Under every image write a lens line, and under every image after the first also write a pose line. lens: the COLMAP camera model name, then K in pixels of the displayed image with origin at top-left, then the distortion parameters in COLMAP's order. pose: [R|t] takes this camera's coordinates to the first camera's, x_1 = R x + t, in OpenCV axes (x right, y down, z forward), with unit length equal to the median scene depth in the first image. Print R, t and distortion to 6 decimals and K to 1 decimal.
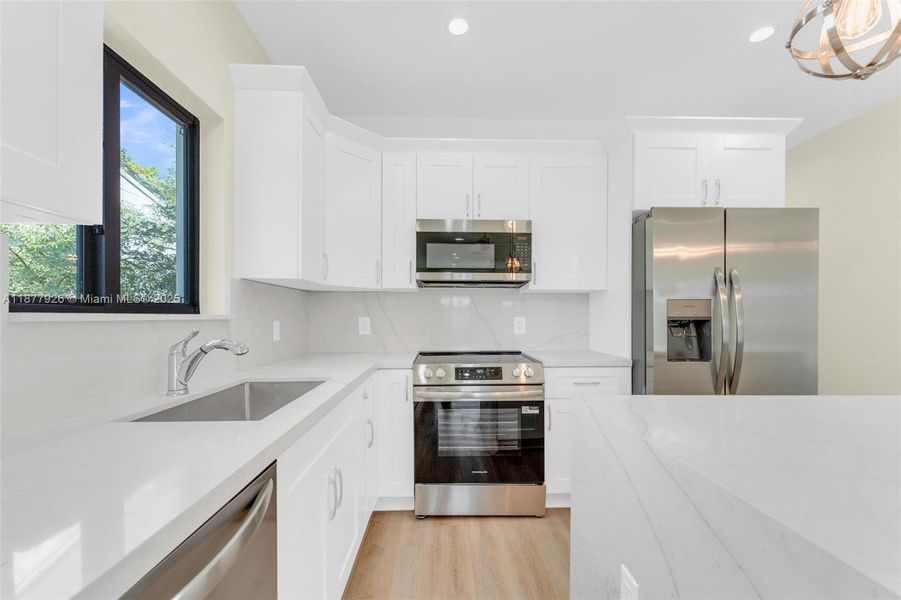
lens RADIAL K [[375.8, 0, 453.0], [0, 375.8, 323.5], [0, 0, 1]] dist [-0.000625, -0.000192]
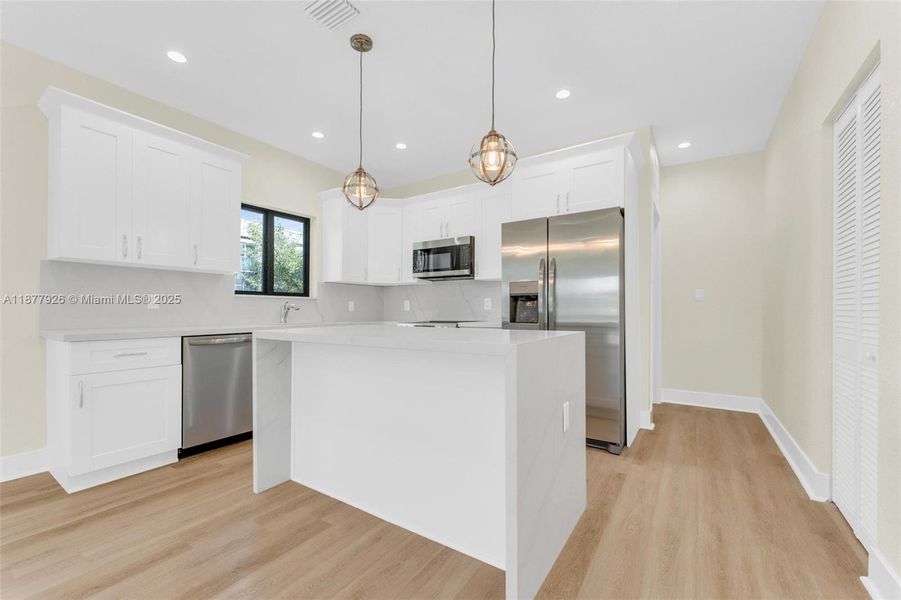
lens RADIAL K [[369.9, 0, 448.5], [0, 369.9, 310.4], [0, 0, 1]] dist [0.001109, 0.000218]
pose [[0.814962, -0.000979, -0.579514, 1.229111], [-0.010720, 0.999802, -0.016763, 0.077432], [0.579416, 0.019874, 0.814790, -0.368667]]
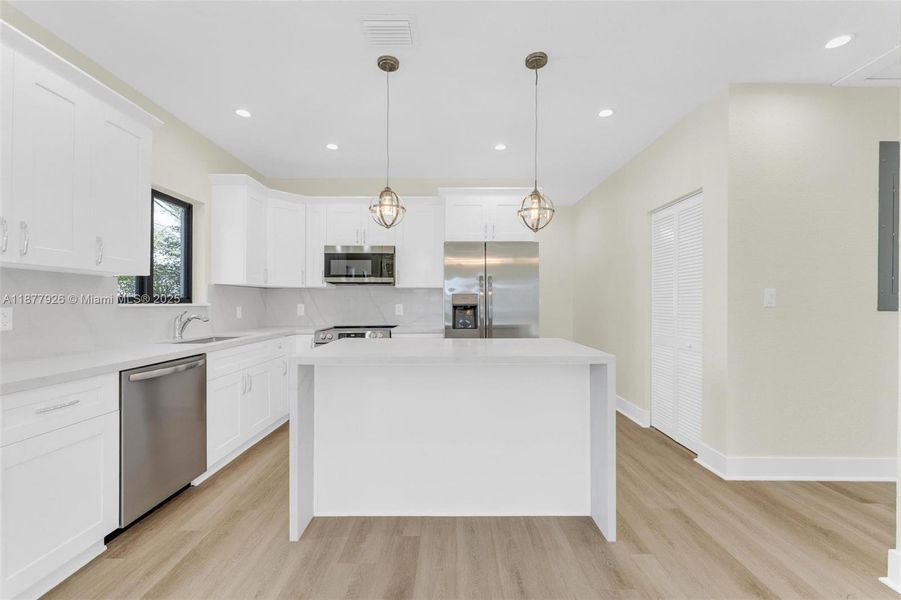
lens RADIAL K [[366.4, 0, 451.0], [0, 366.4, 305.3], [0, 0, 1]] dist [0.000222, 0.000010]
pose [[0.999493, -0.001981, -0.031770, 0.609906], [0.001592, 0.999924, -0.012262, 0.010199], [0.031792, 0.012205, 0.999420, -0.717003]]
